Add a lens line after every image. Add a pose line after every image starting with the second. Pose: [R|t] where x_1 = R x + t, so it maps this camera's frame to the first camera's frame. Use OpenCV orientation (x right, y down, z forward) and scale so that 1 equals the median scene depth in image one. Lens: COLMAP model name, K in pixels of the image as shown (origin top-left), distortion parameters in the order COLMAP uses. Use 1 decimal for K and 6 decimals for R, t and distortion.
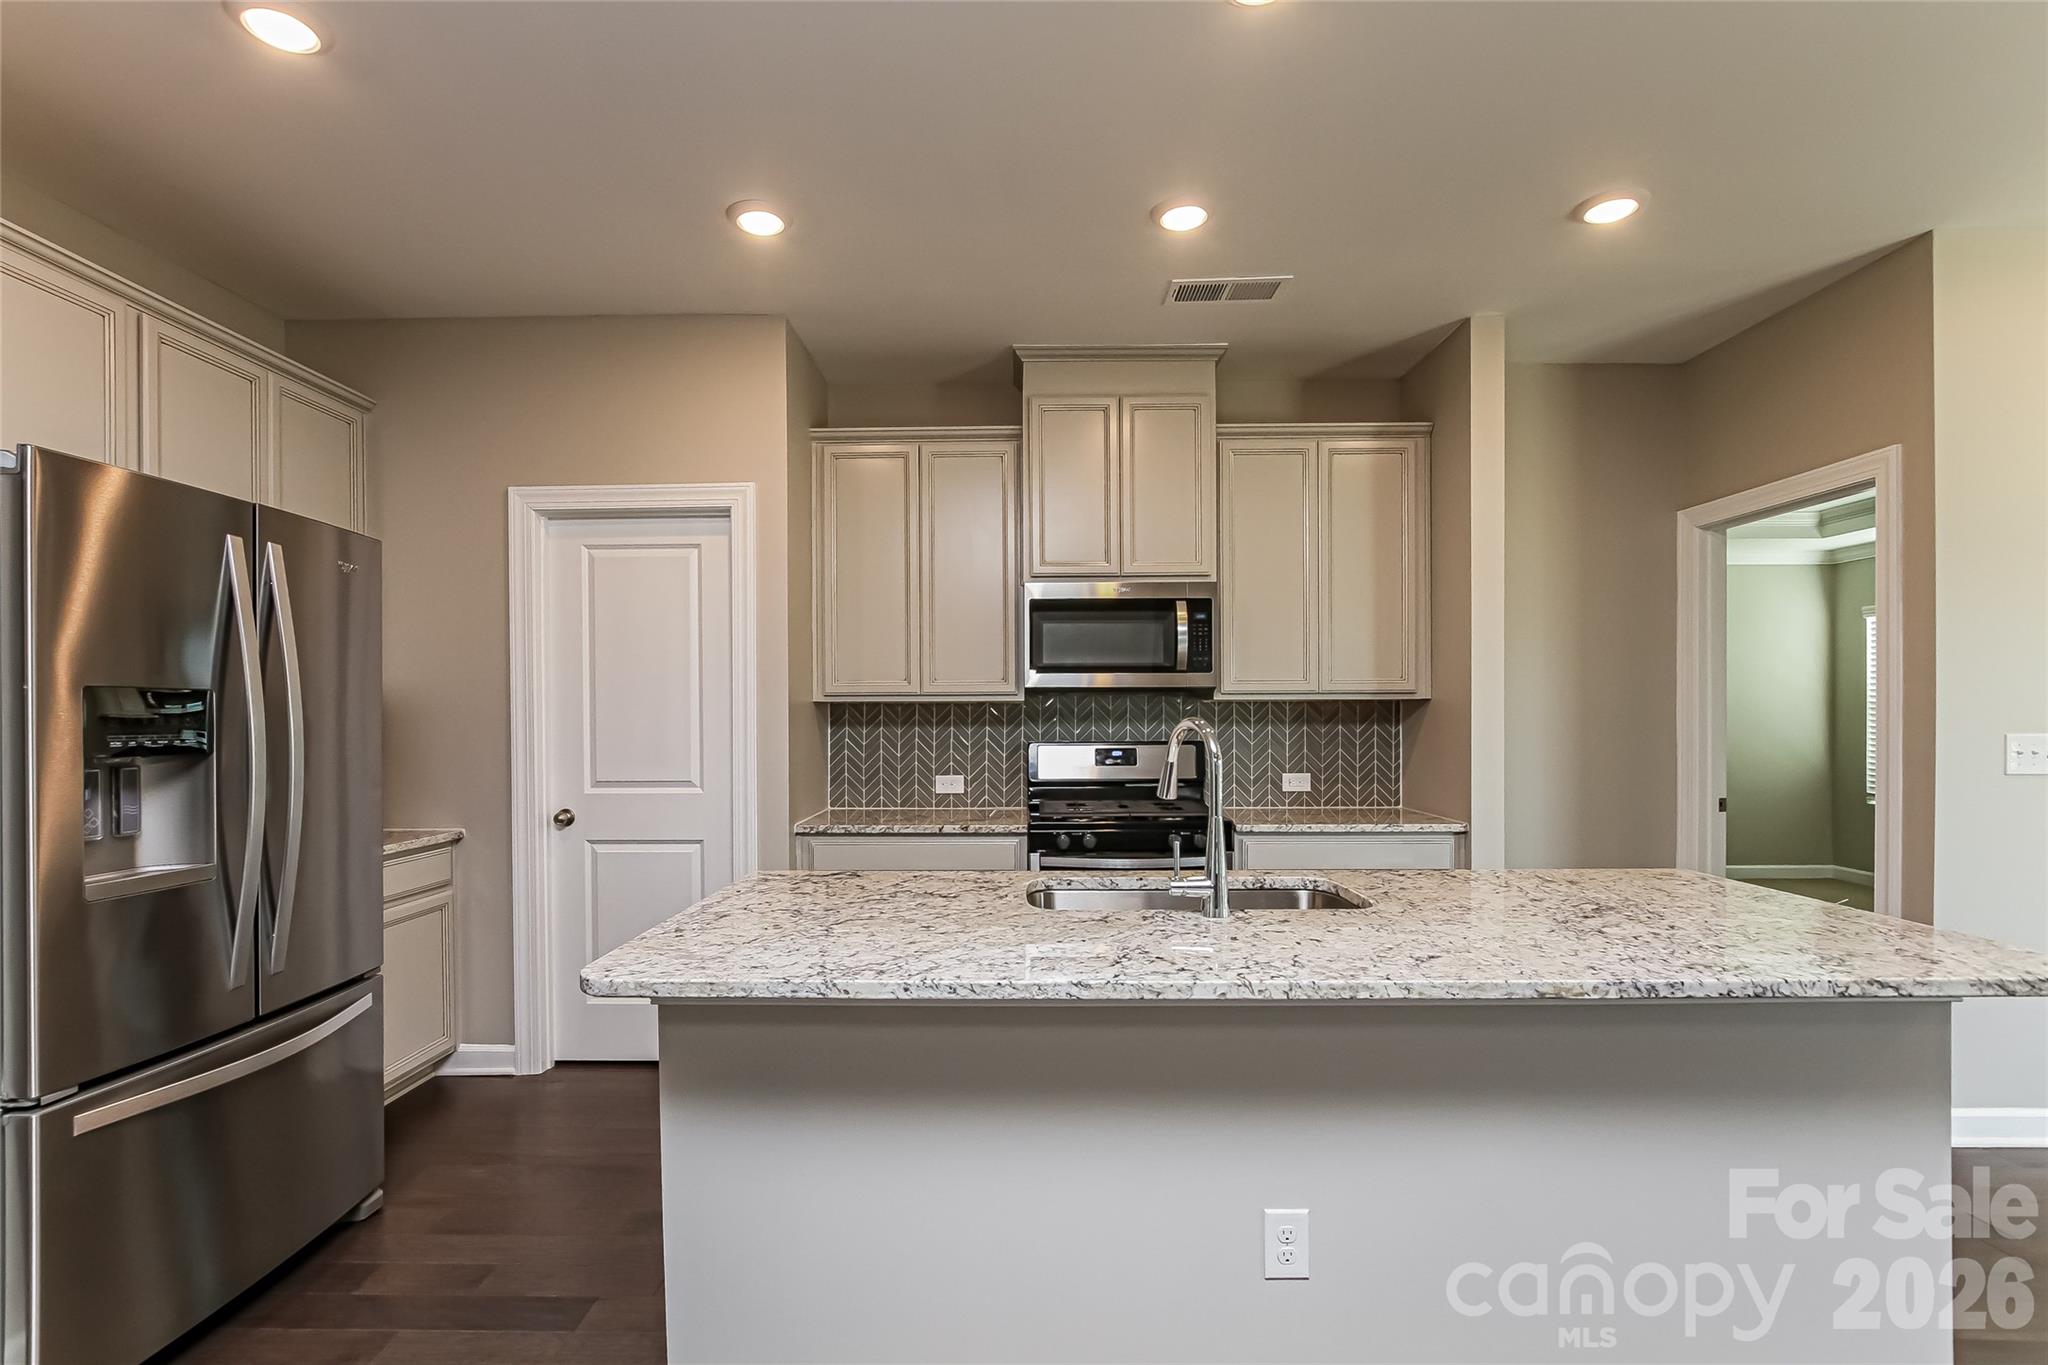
lens RADIAL K [[965.9, 0, 1014.2], [0, 965.9, 715.7], [0, 0, 1]] dist [-0.009969, -0.000103]
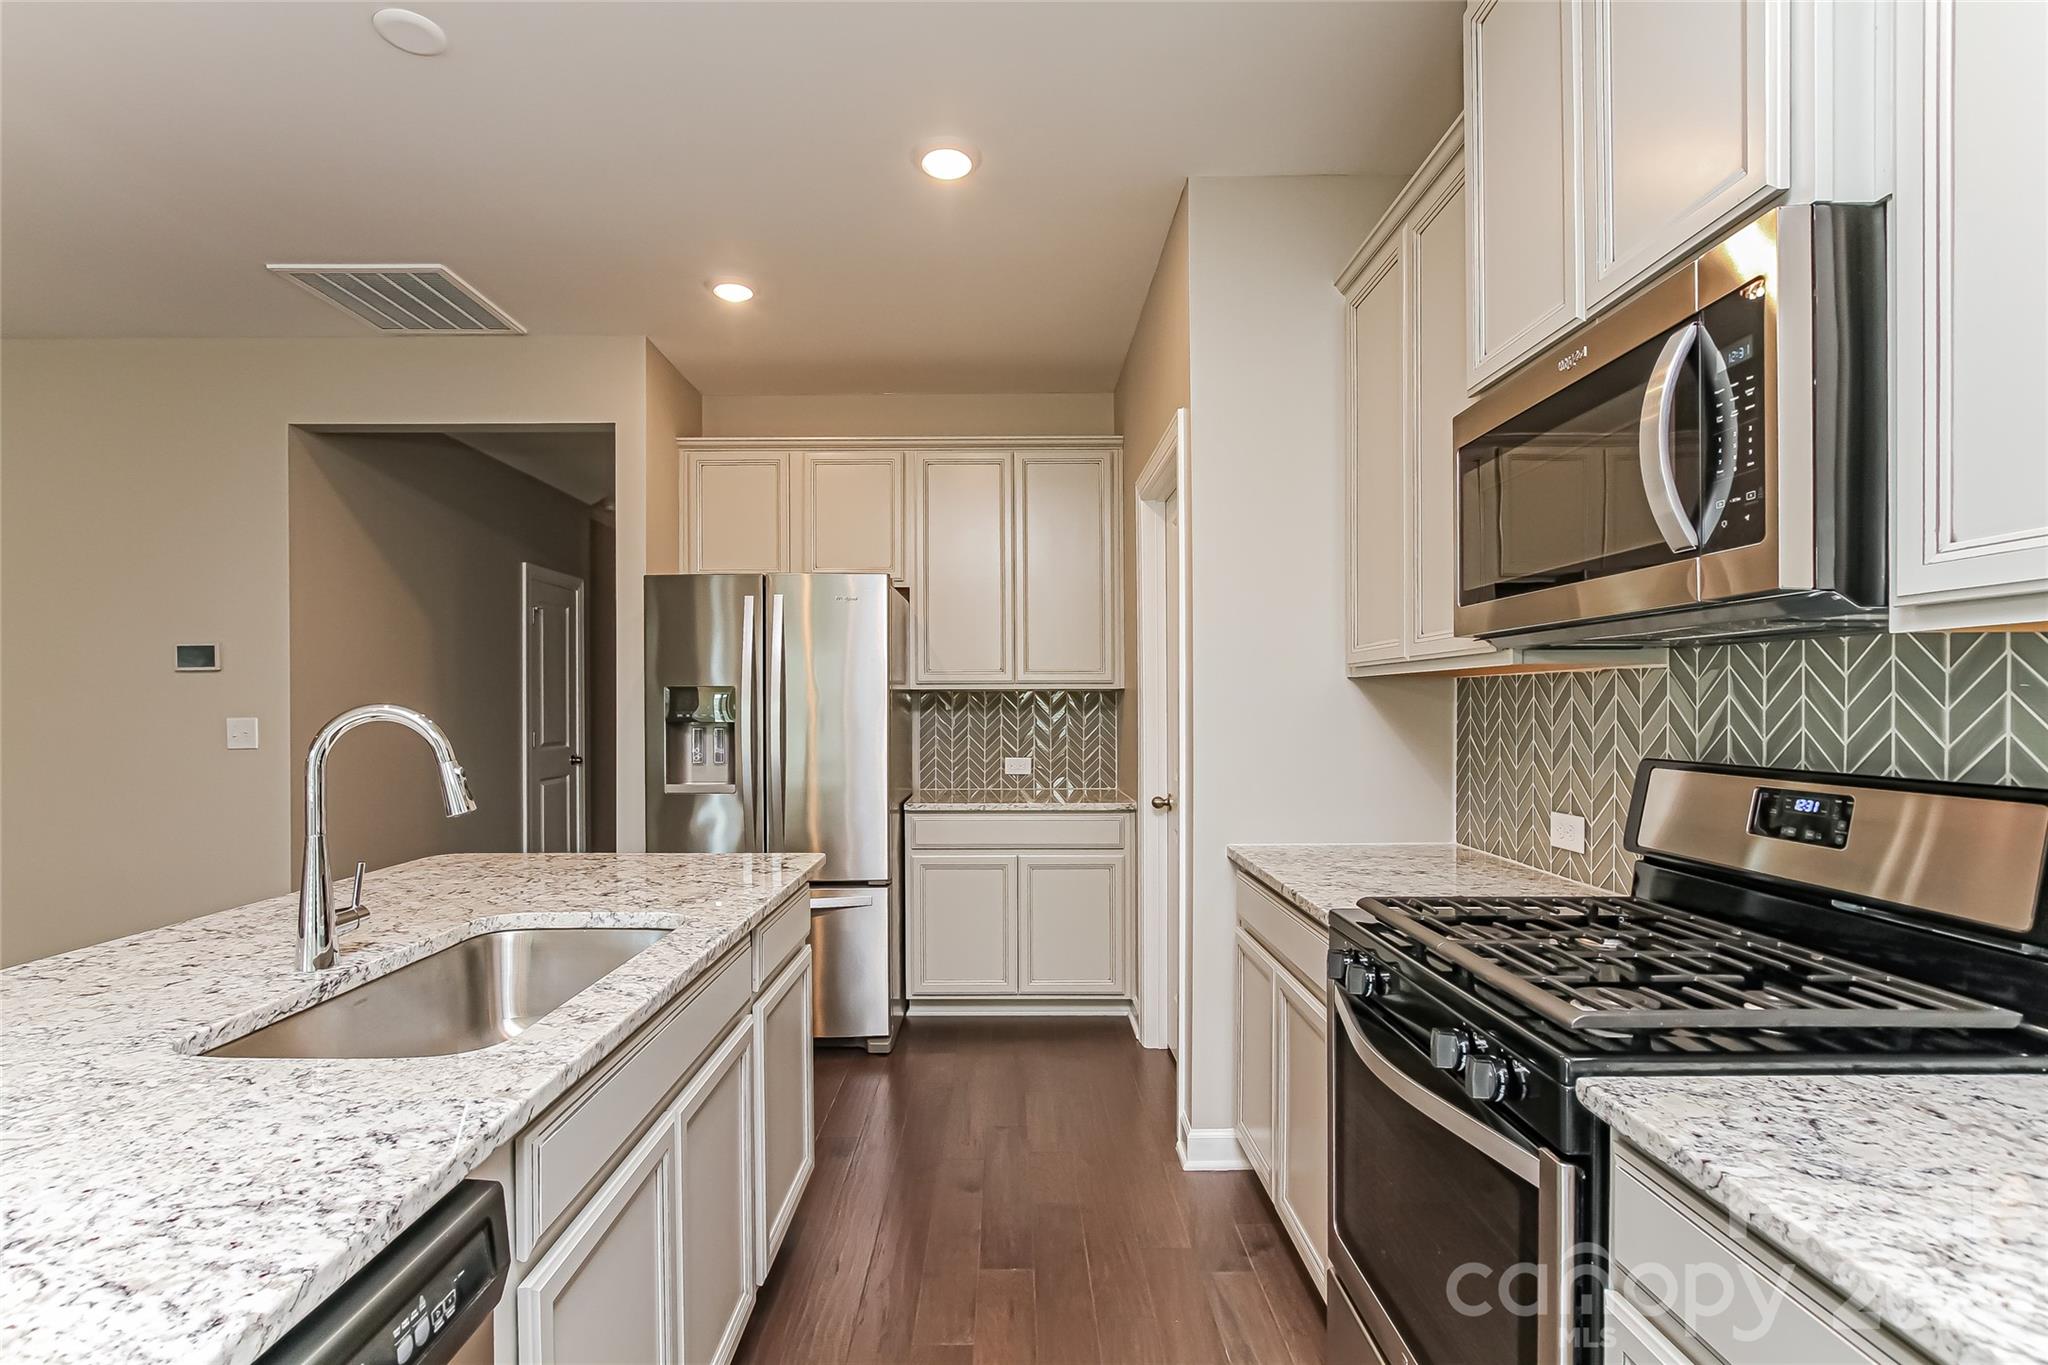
lens RADIAL K [[947.7, 0, 1027.6], [0, 947.7, 706.7], [0, 0, 1]] dist [-0.002173, -0.000095]
pose [[0.033013, 0.008307, -0.999420, 0.455820], [0.002600, 0.999961, 0.008398, 0.001481], [0.999452, -0.002876, 0.032990, 0.775844]]
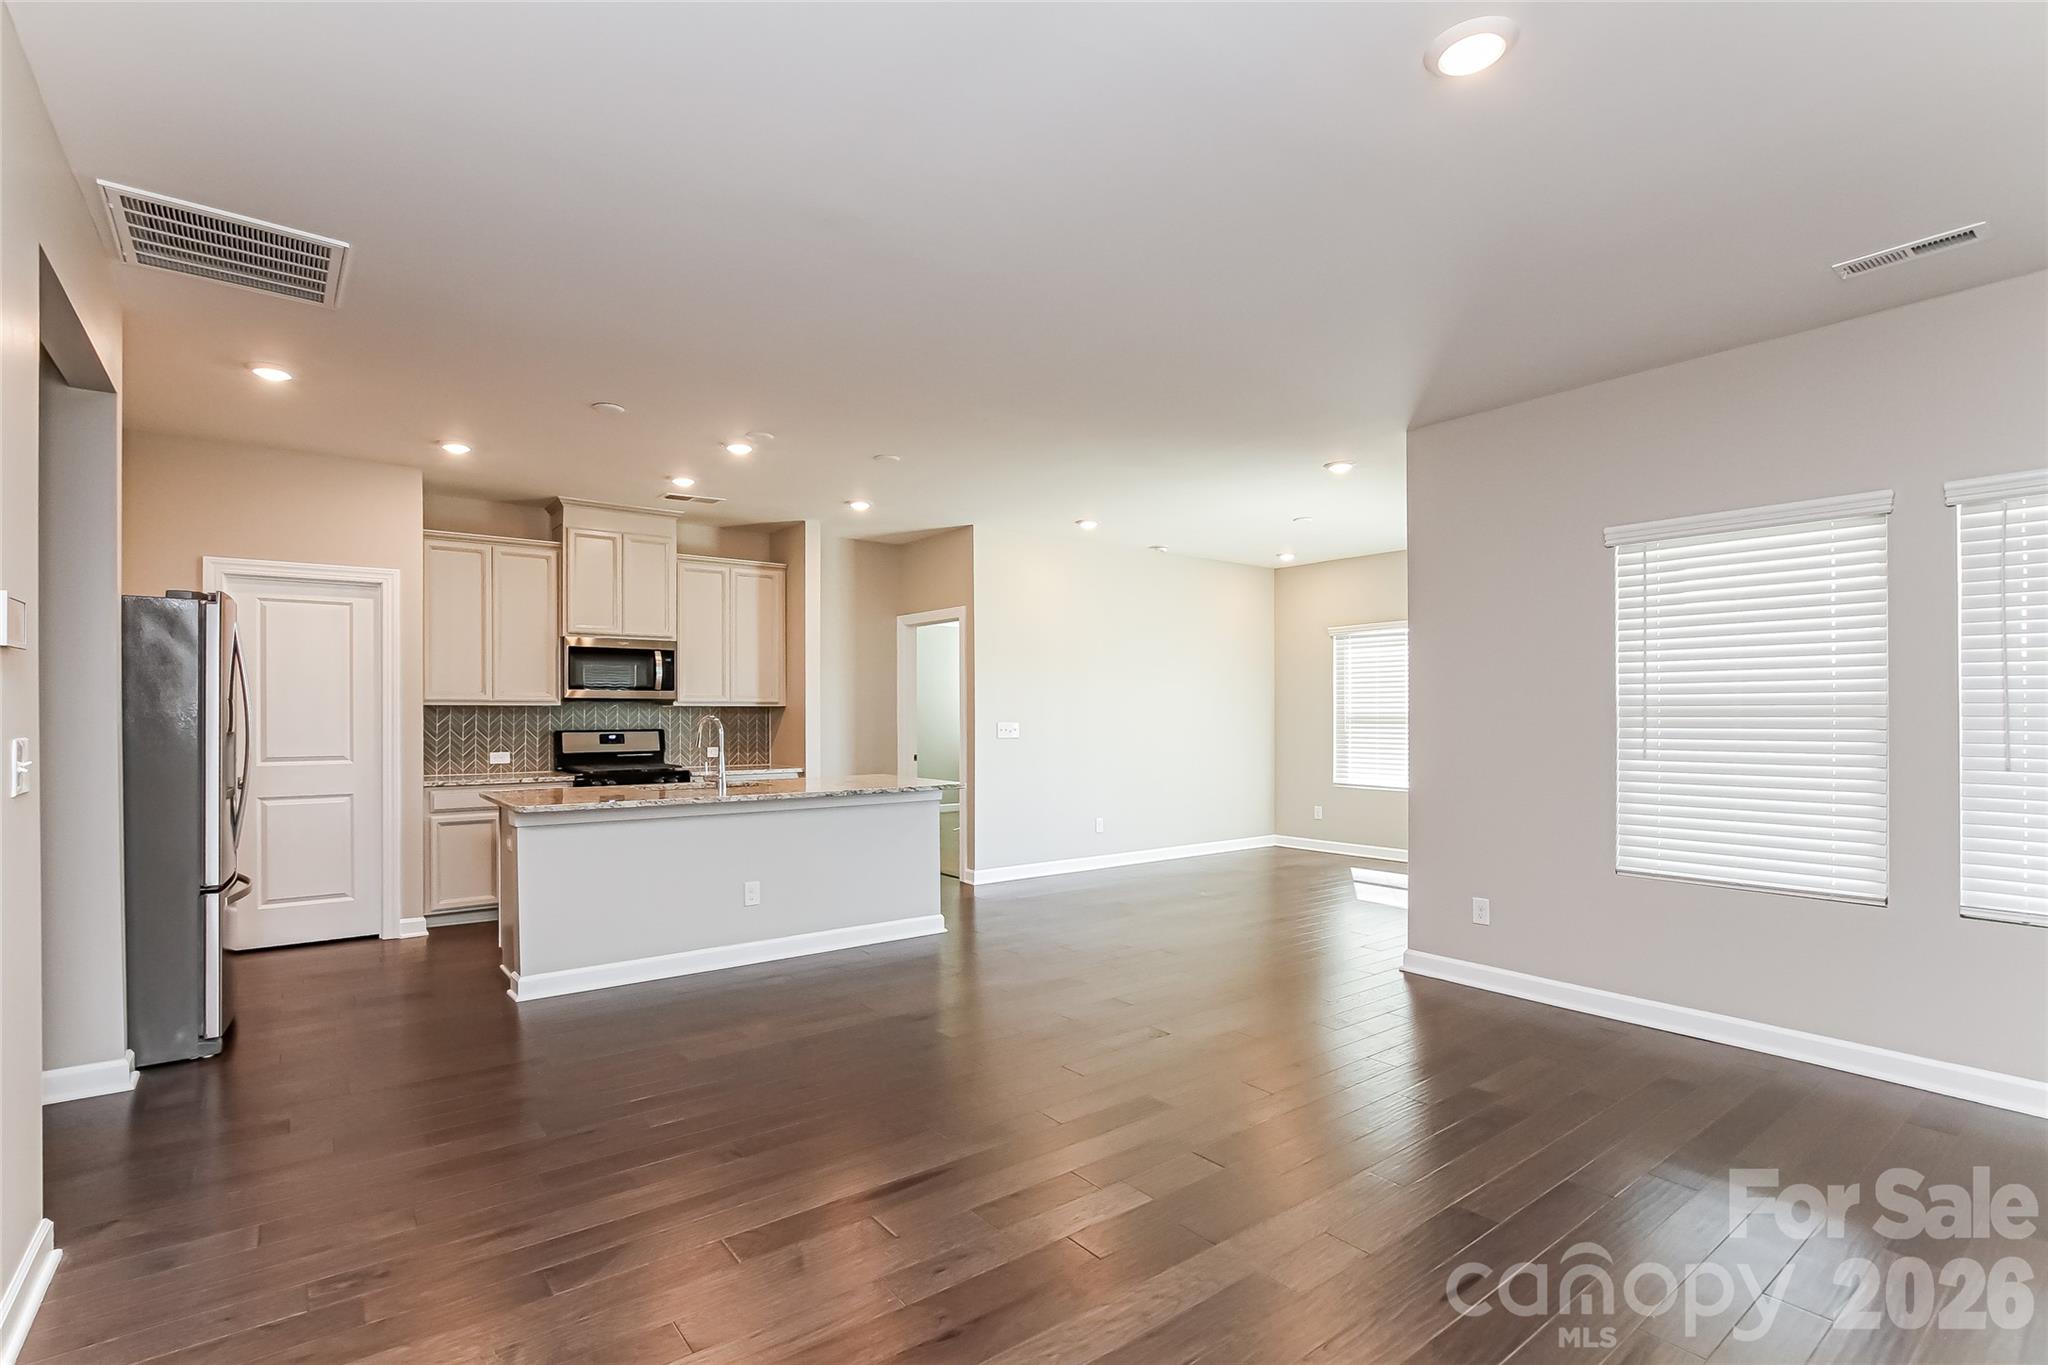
lens RADIAL K [[965.9, 0, 1014.2], [0, 965.9, 715.7], [0, 0, 1]] dist [-0.009969, -0.000103]
pose [[0.780697, 0.002538, 0.624904, -0.427058], [-0.002392, 0.999997, -0.001073, 0.002057], [-0.624905, -0.000657, 0.780701, -0.811463]]
